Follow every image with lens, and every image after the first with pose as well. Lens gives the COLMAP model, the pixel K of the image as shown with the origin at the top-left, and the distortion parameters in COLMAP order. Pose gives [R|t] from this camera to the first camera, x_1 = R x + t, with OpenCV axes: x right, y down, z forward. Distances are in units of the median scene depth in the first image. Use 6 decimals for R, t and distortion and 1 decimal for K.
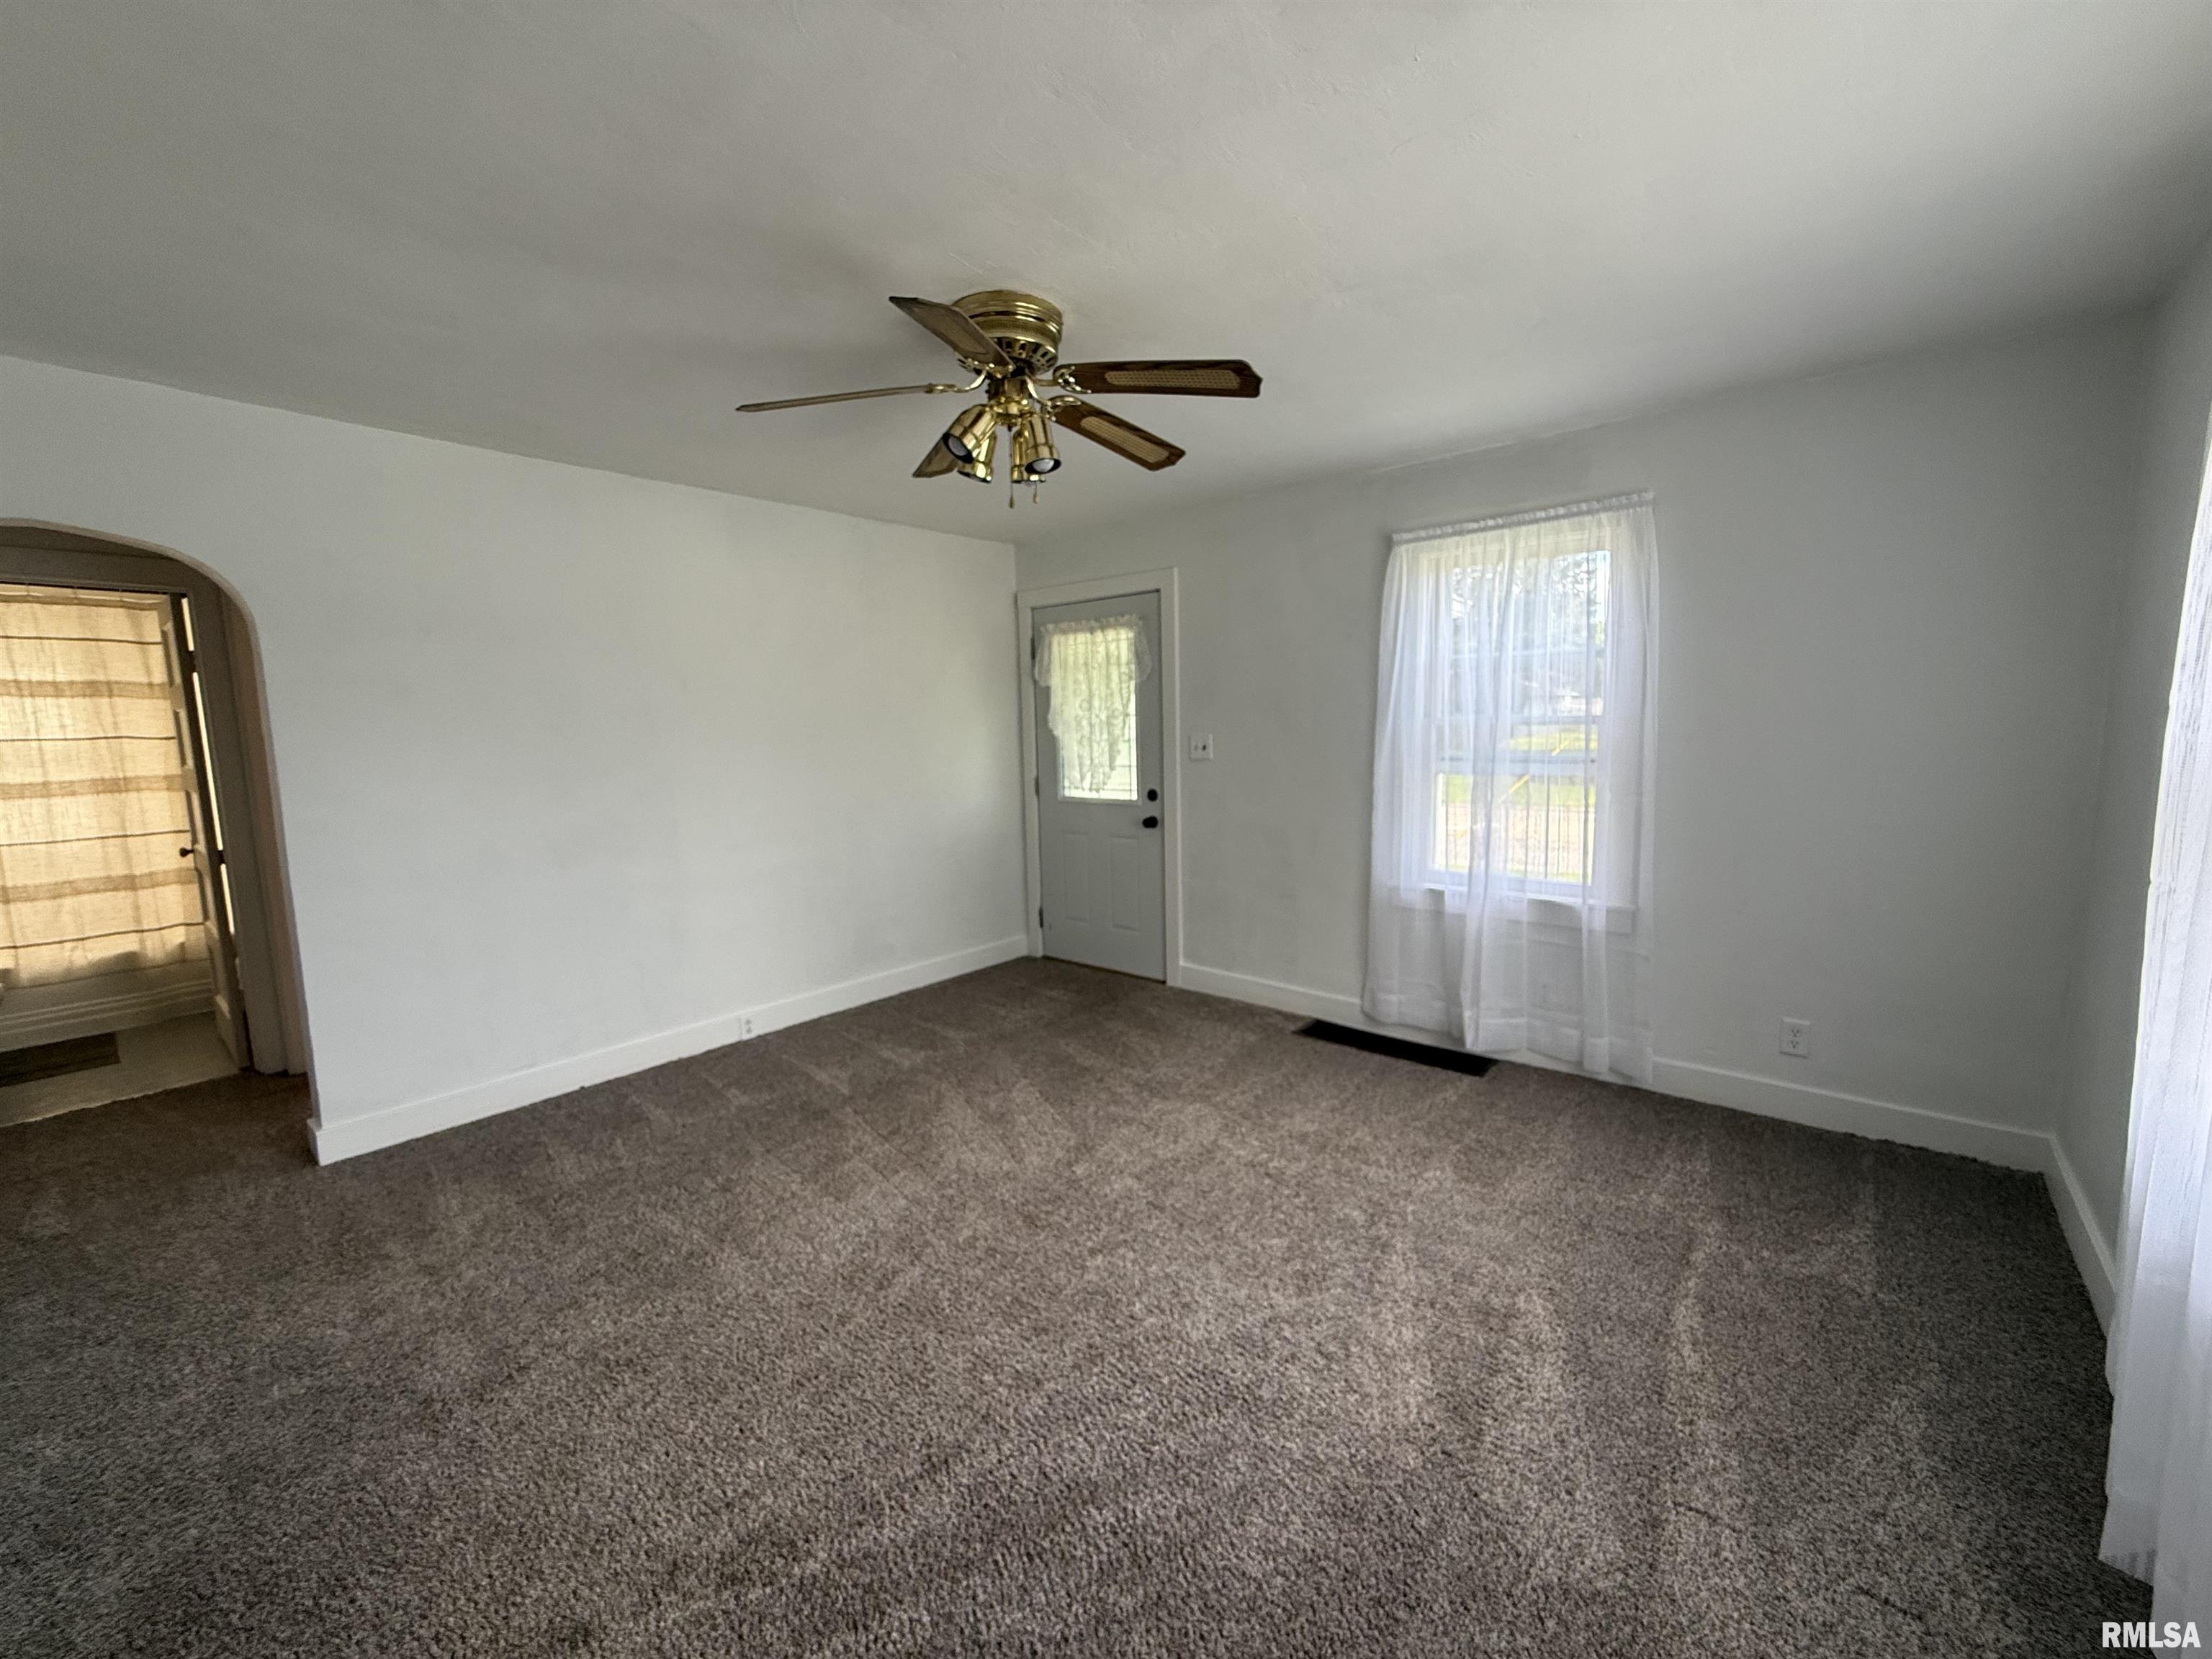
lens RADIAL K [[874.0, 0, 1094.1], [0, 874.0, 828.5], [0, 0, 1]] dist [0.001035, 0.000370]
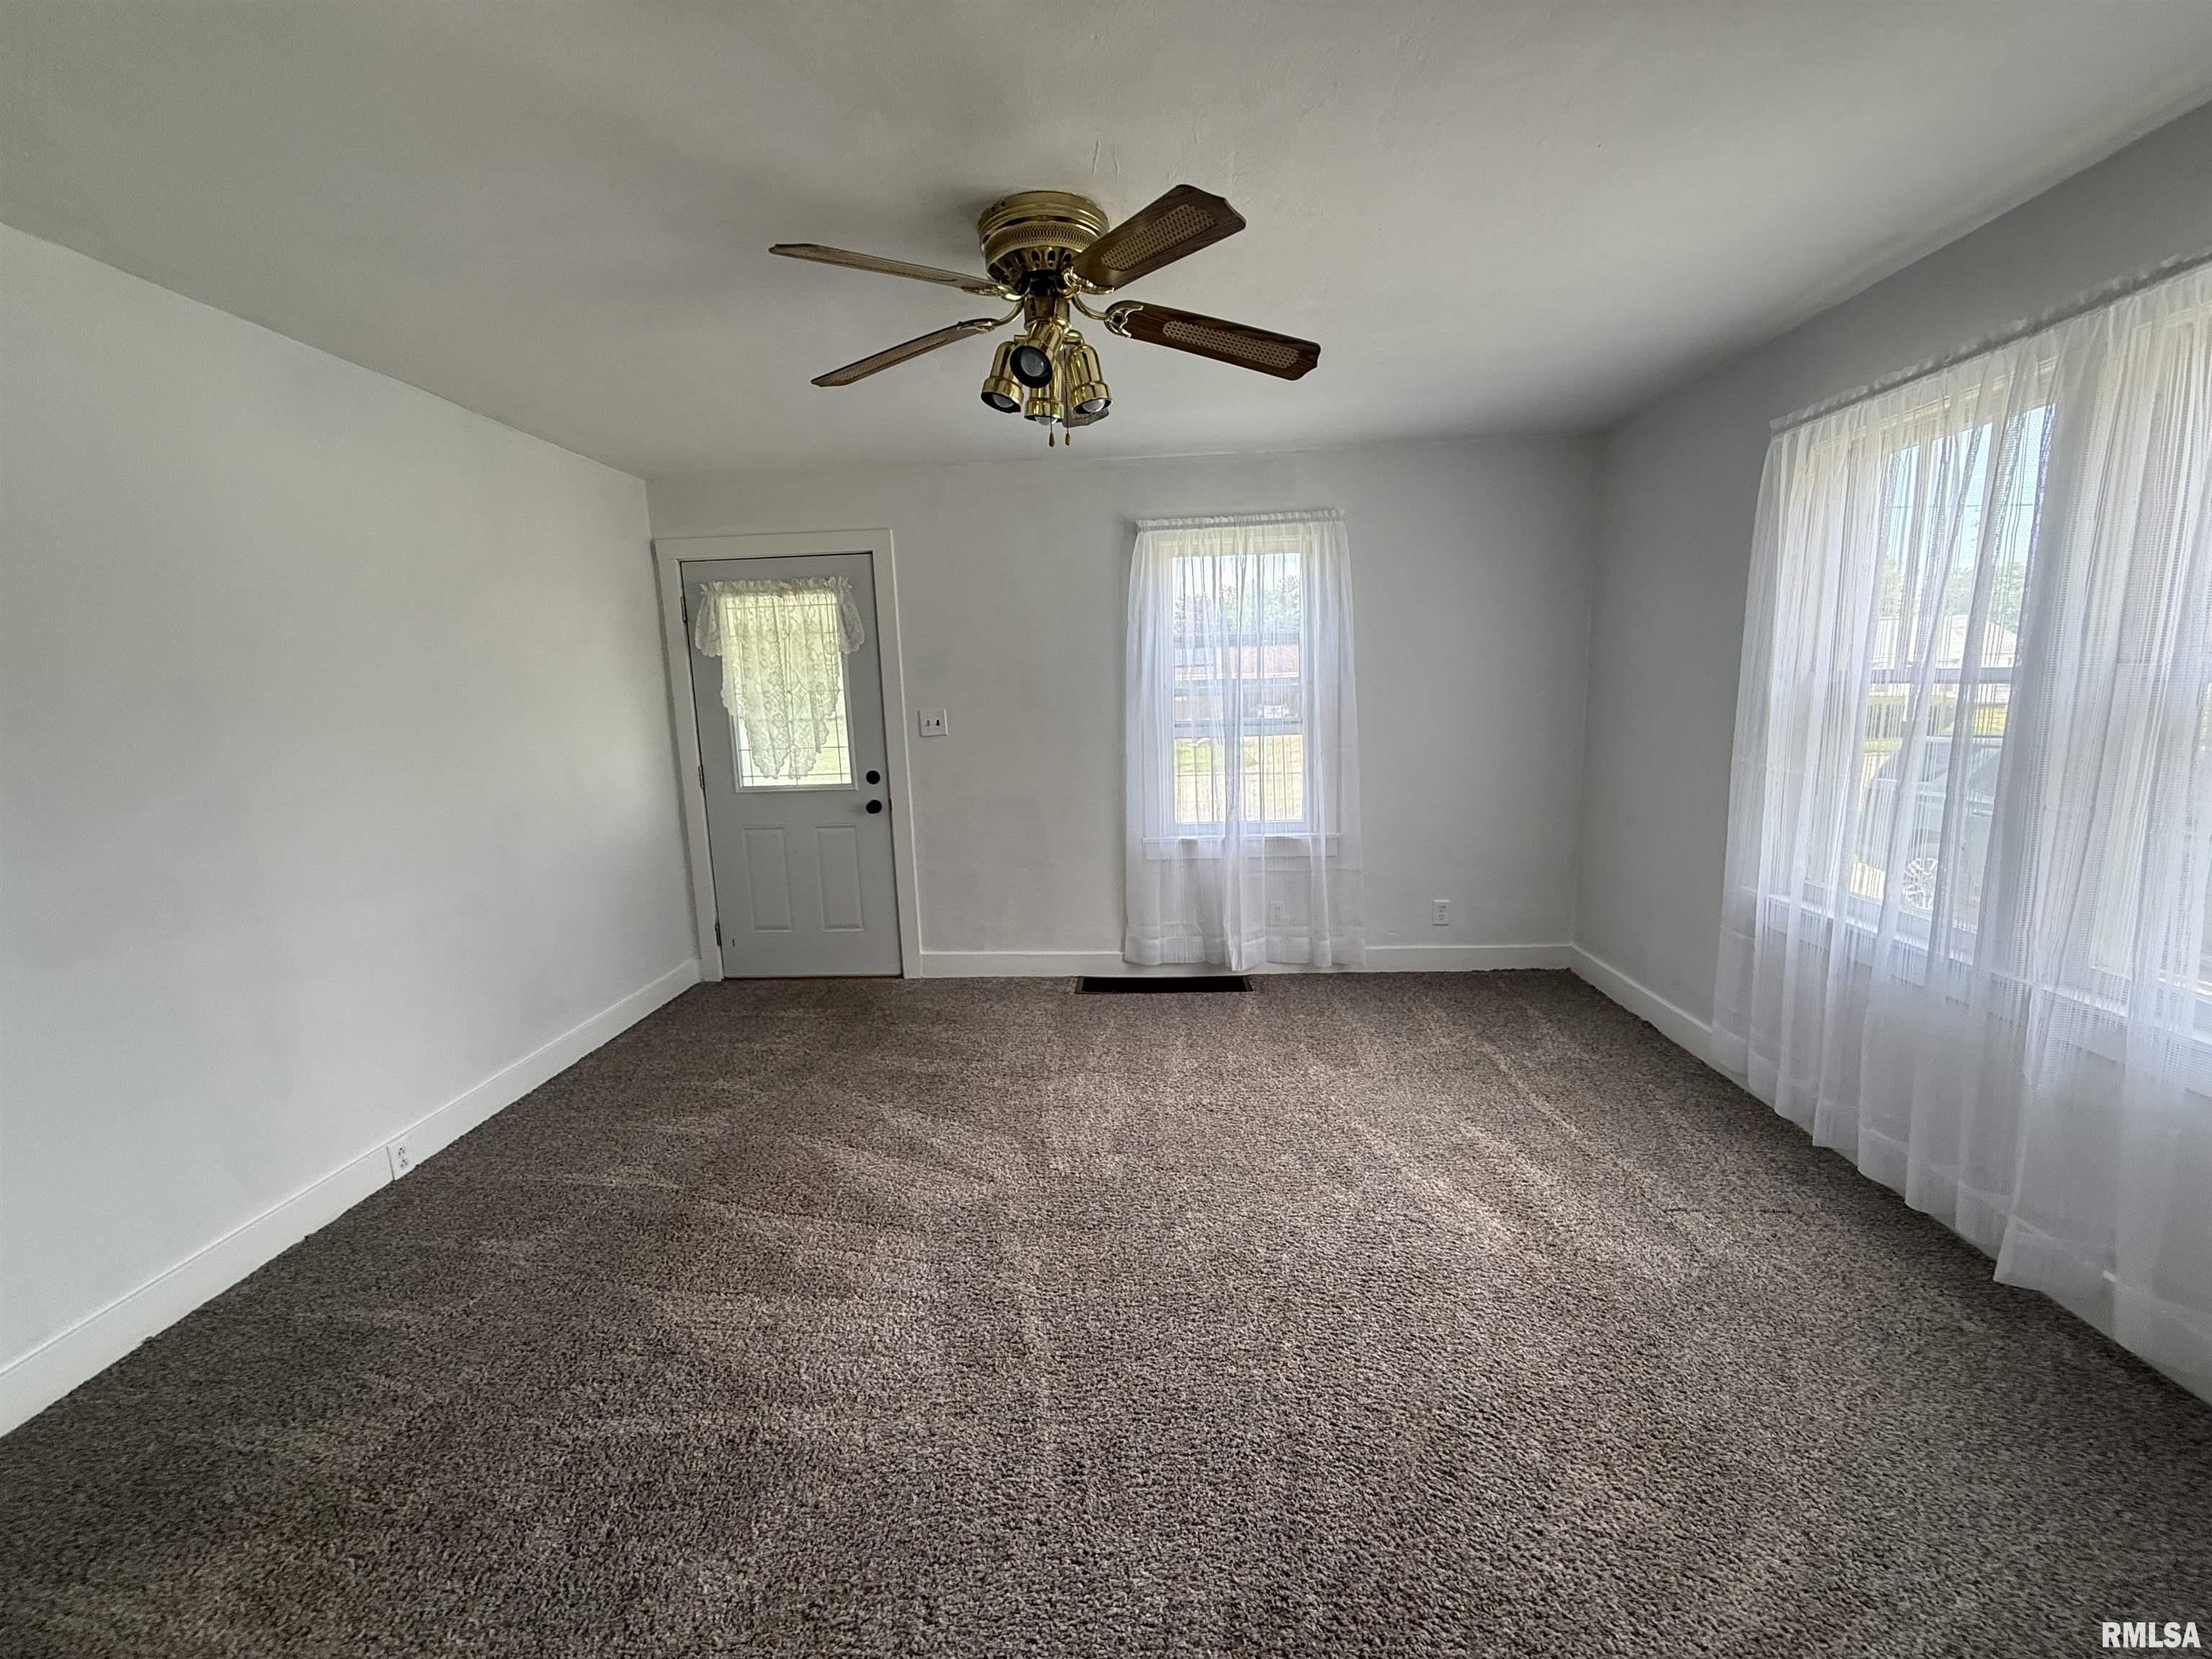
lens RADIAL K [[874.0, 0, 1094.1], [0, 874.0, 828.5], [0, 0, 1]] dist [0.001035, 0.000370]
pose [[0.798371, -0.098862, 0.593995, -0.381090], [0.087745, 0.995002, 0.047668, -0.010224], [-0.595739, 0.014064, 0.803055, 0.158524]]
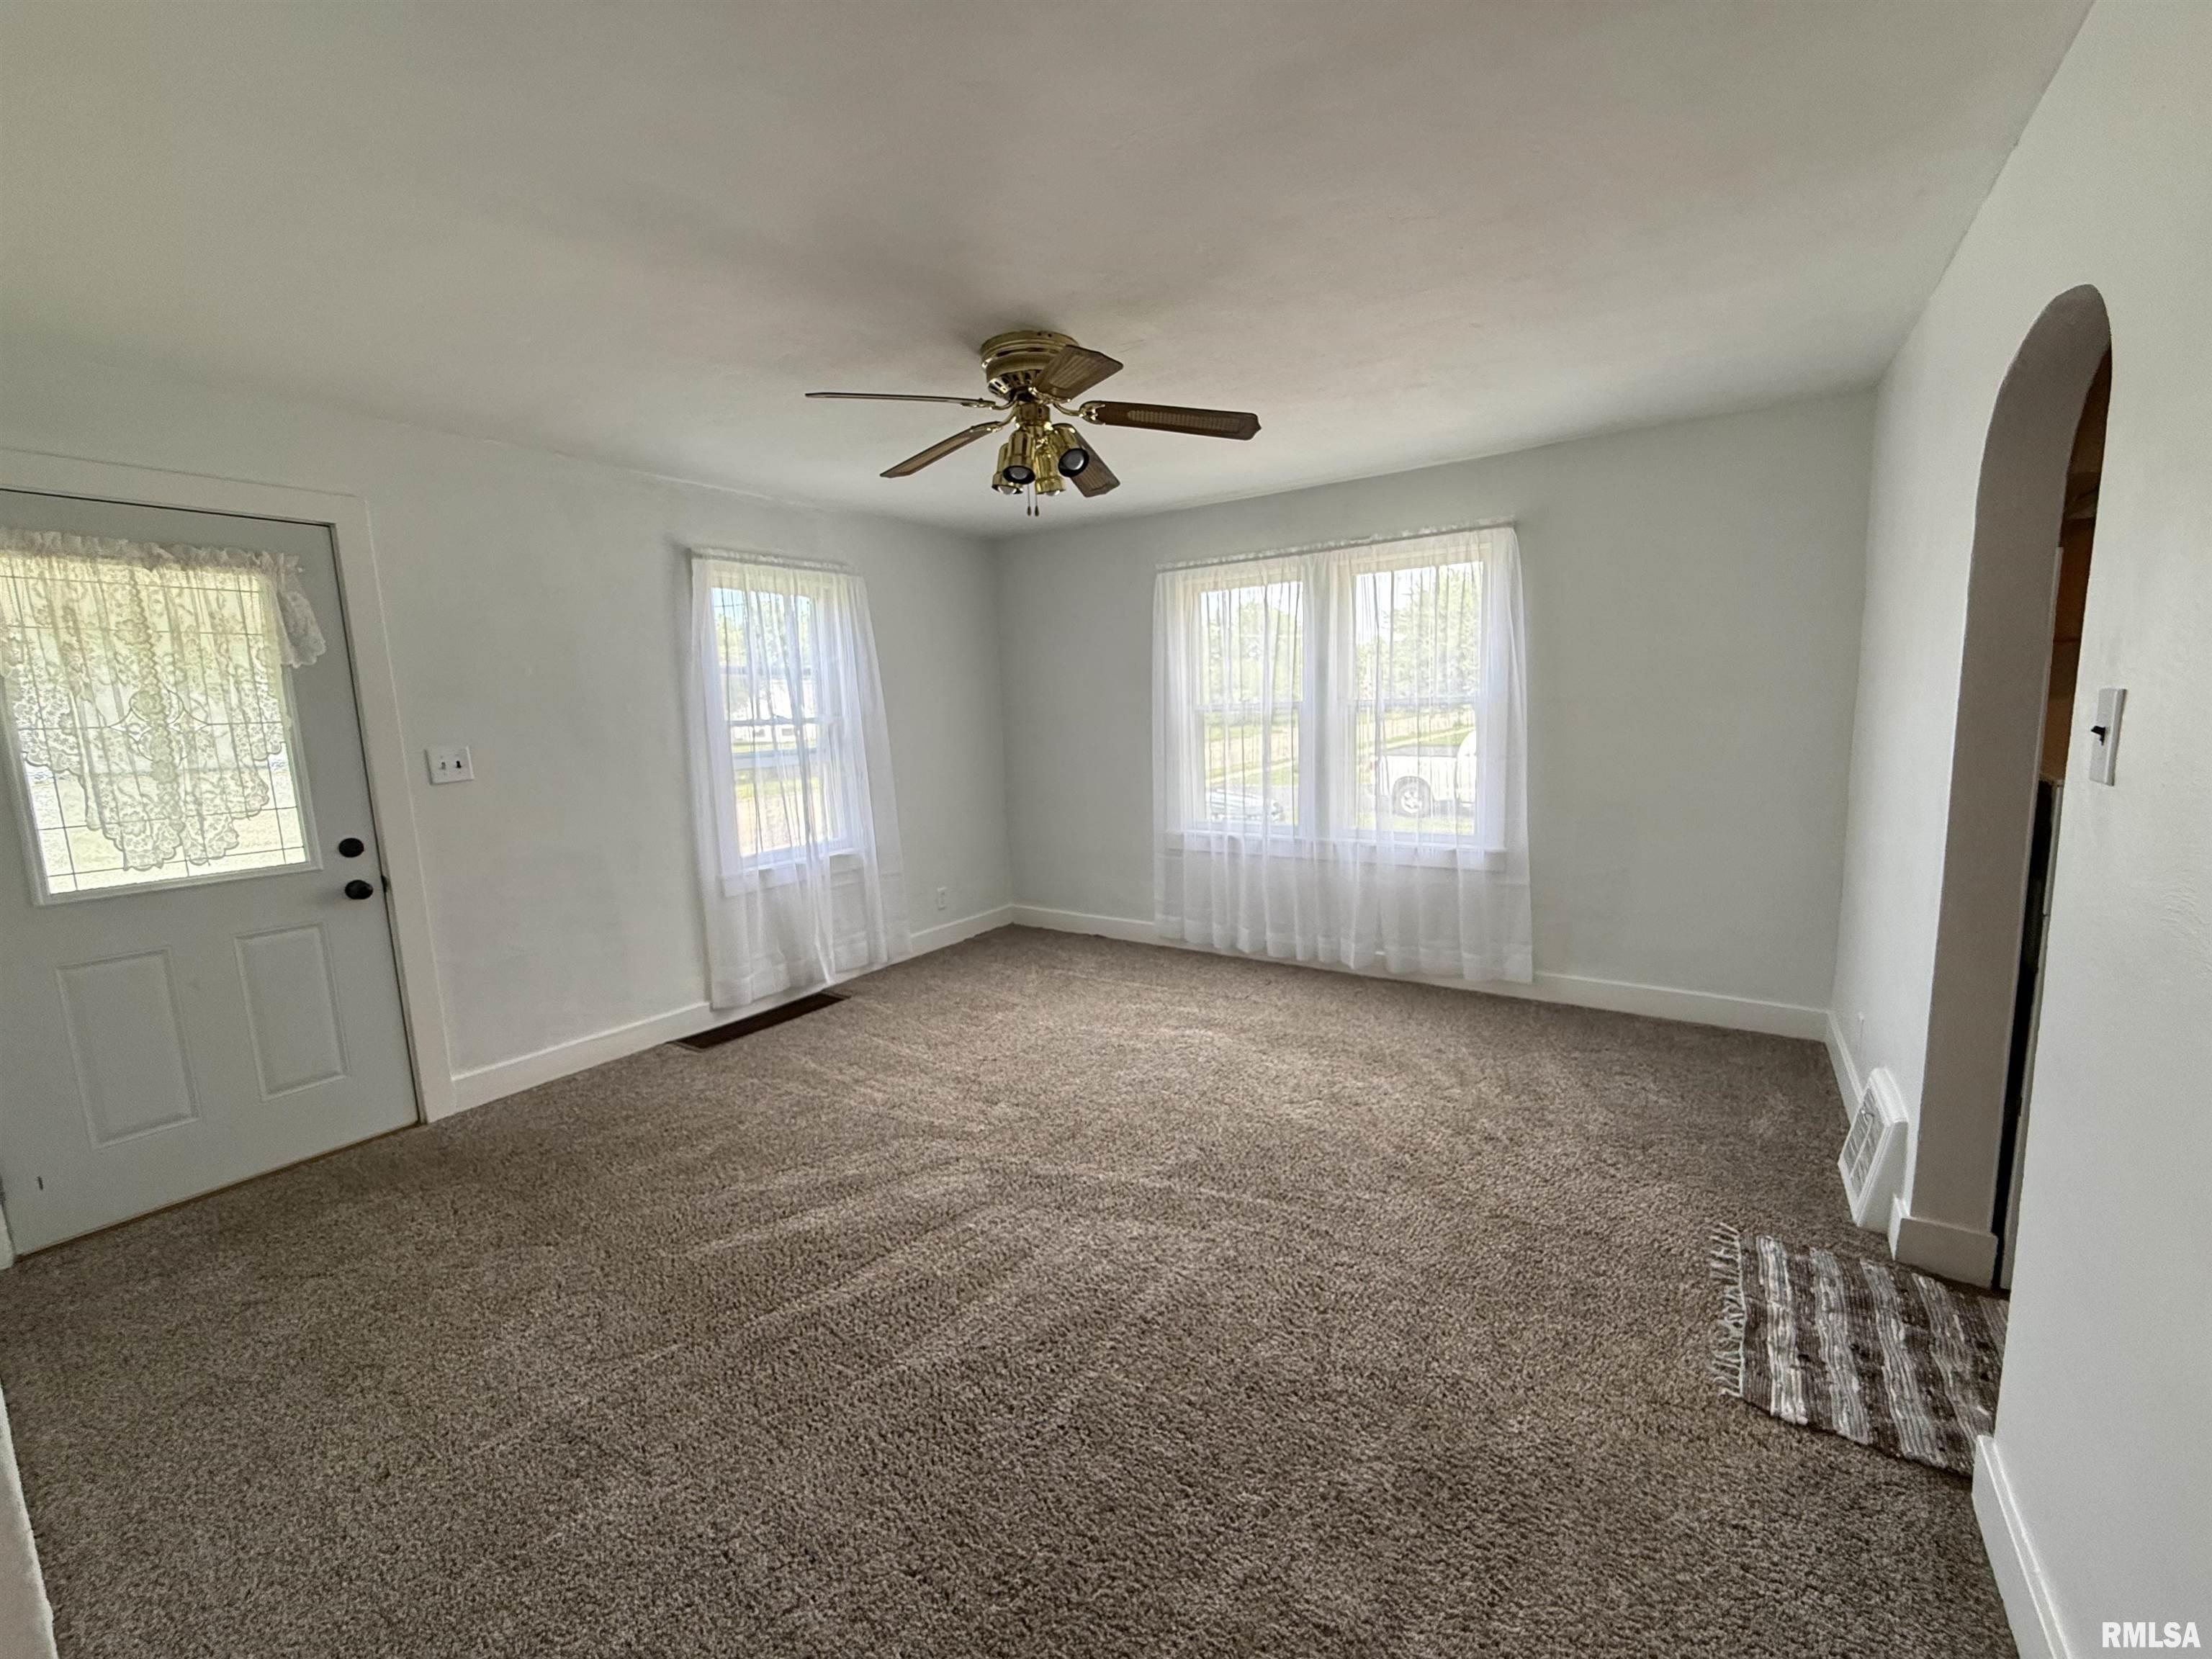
lens RADIAL K [[894.5, 0, 1082.2], [0, 894.5, 831.8], [0, 0, 1]] dist [0.000753, 0.000247]
pose [[-0.095400, -0.112806, 0.989027, -0.796530], [0.157662, 0.979305, 0.126906, -0.061550], [-0.982874, 0.168039, -0.075641, 0.669640]]
